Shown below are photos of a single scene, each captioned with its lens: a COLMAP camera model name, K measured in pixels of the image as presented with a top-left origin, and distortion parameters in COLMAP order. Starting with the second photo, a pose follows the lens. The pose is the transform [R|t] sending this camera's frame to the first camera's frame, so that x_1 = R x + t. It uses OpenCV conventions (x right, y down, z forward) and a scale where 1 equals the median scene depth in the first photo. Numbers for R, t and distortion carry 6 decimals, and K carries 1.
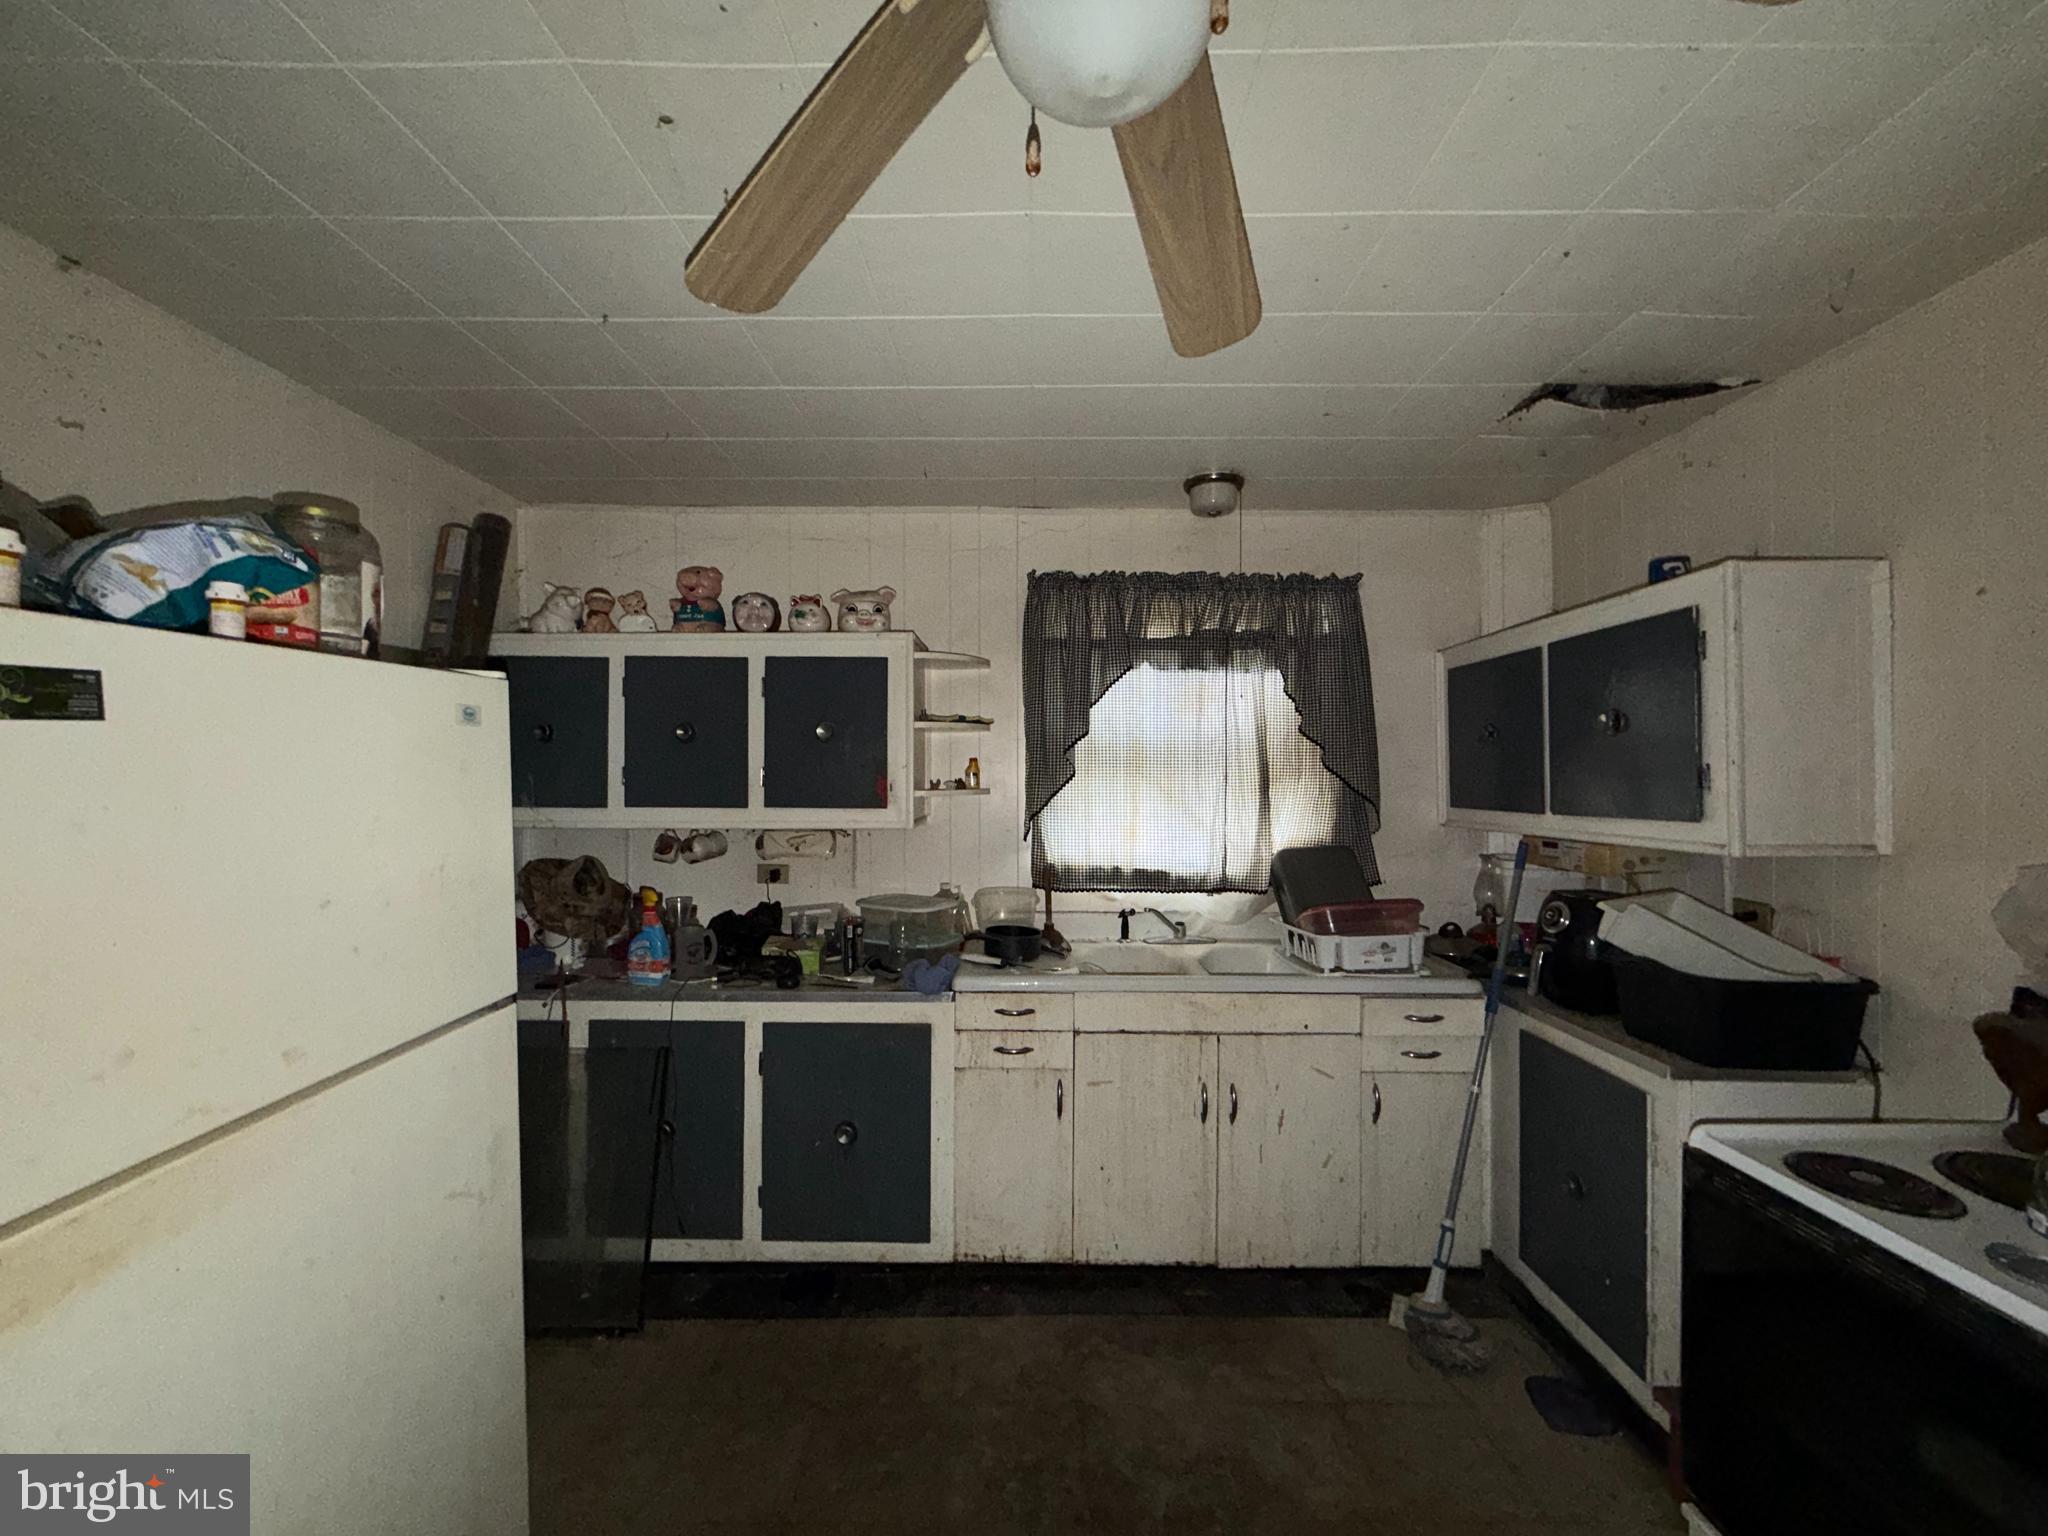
lens RADIAL K [[820.1, 0, 1024.0], [0, 820.1, 768.0], [0, 0, 1]] dist [0.000439, 0.000441]
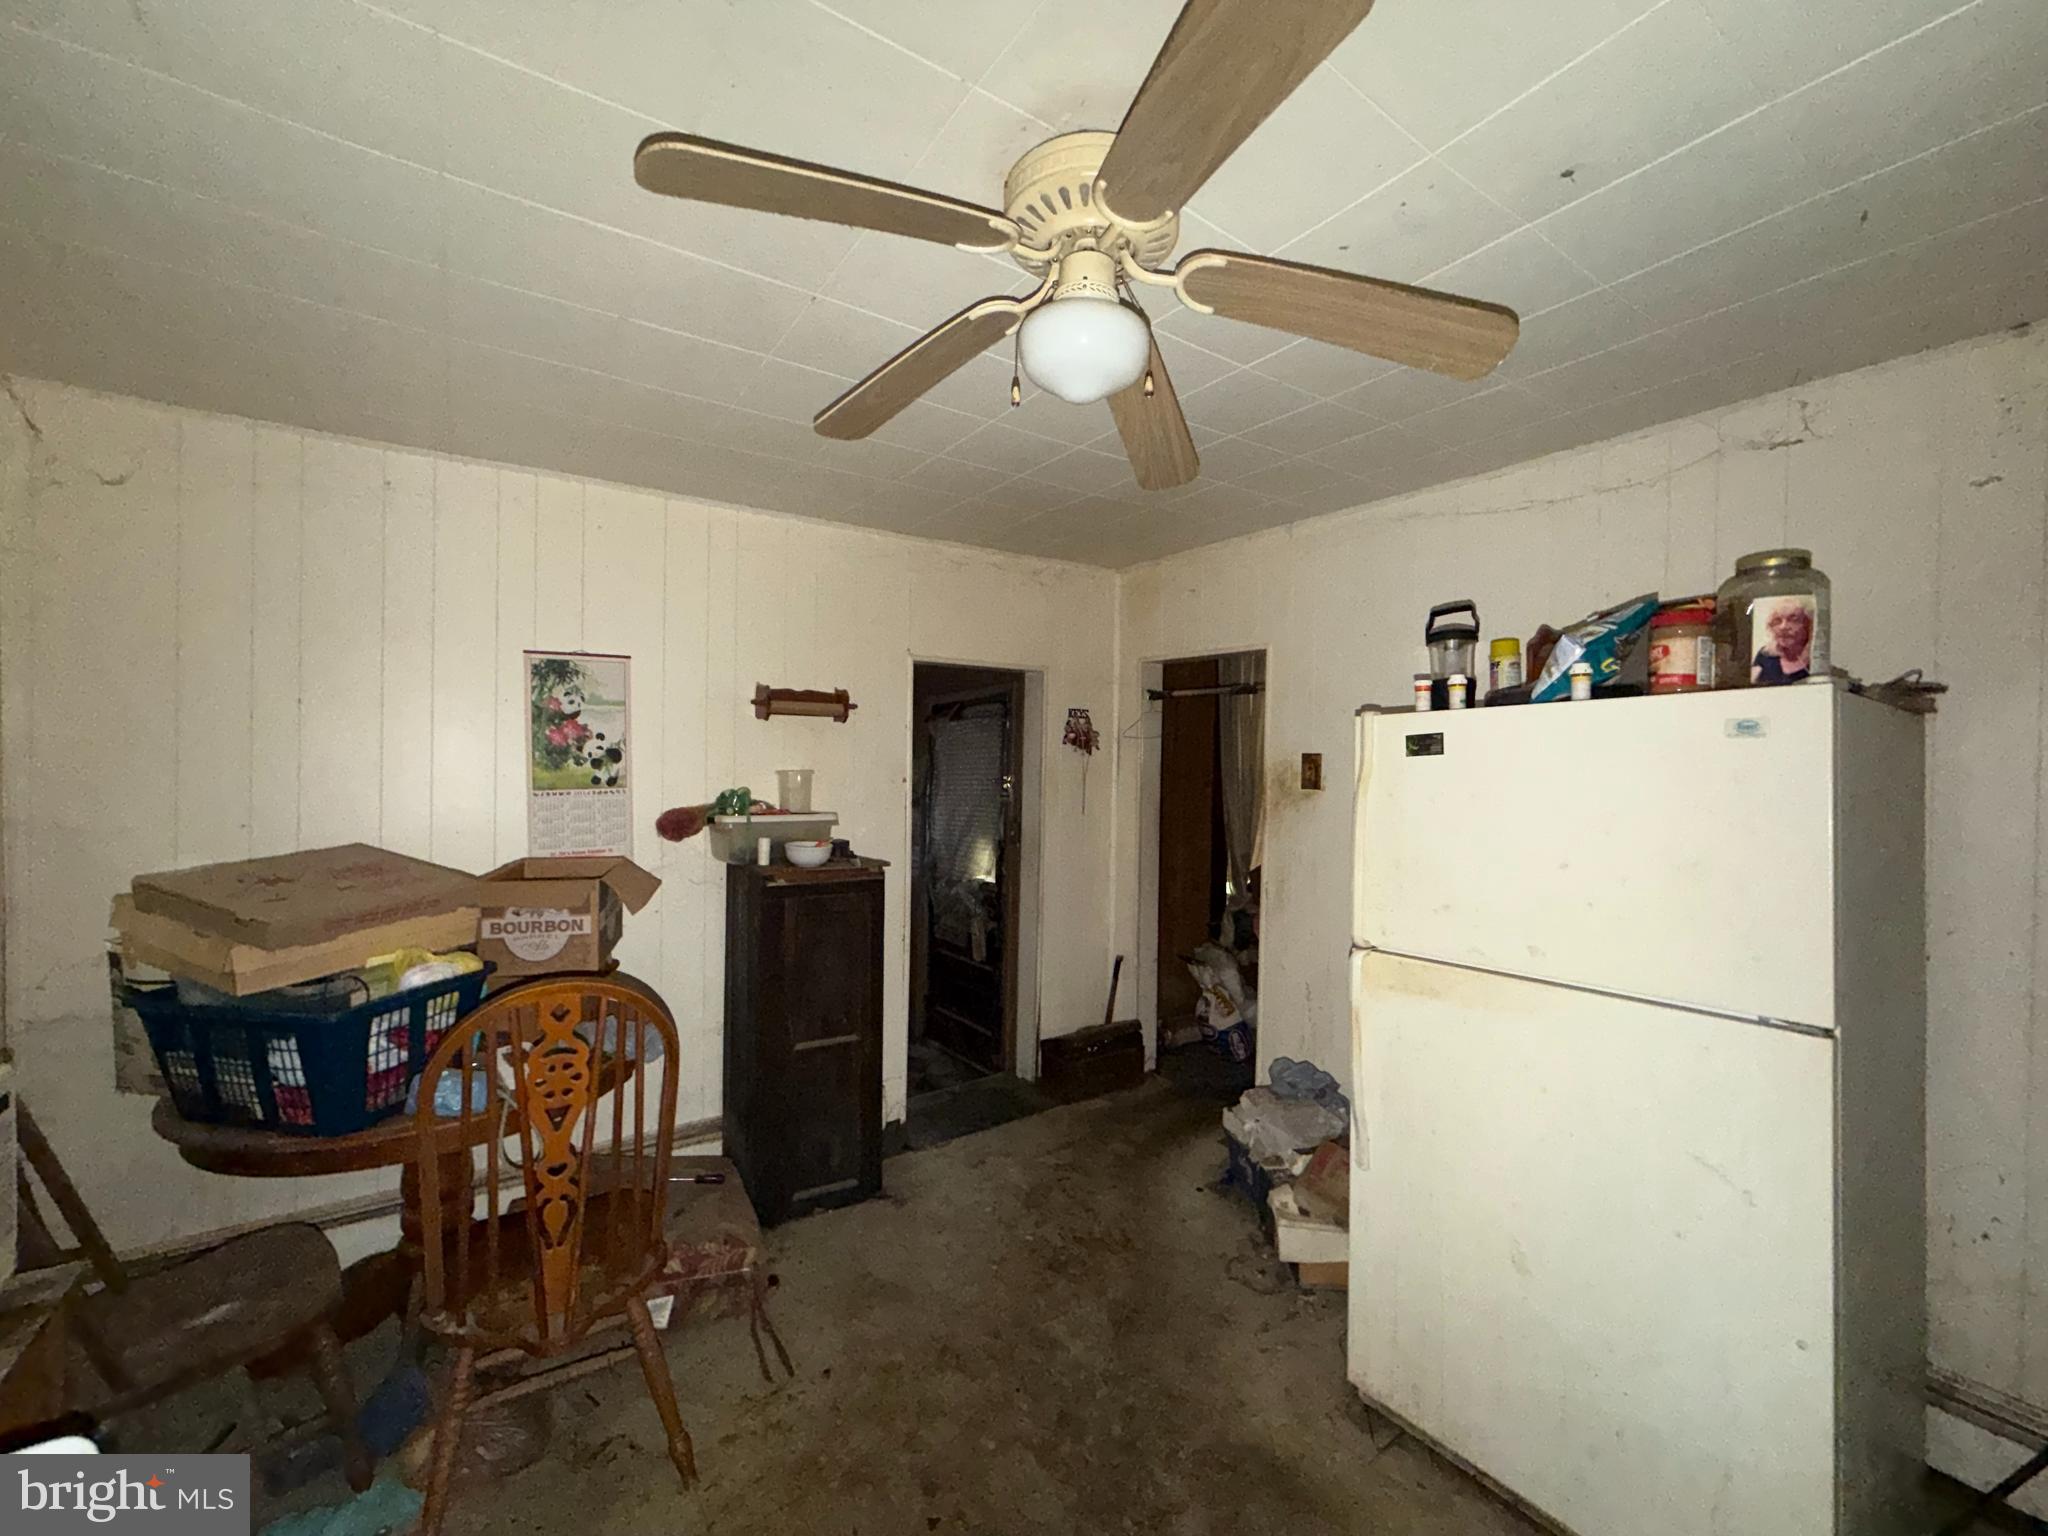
lens RADIAL K [[820.1, 0, 1024.0], [0, 820.1, 768.0], [0, 0, 1]] dist [0.000439, 0.000441]
pose [[-0.827029, -0.013264, -0.562003, 0.692484], [-0.011707, 0.999911, -0.006373, 0.004491], [0.562037, 0.001309, -0.827111, 1.375995]]
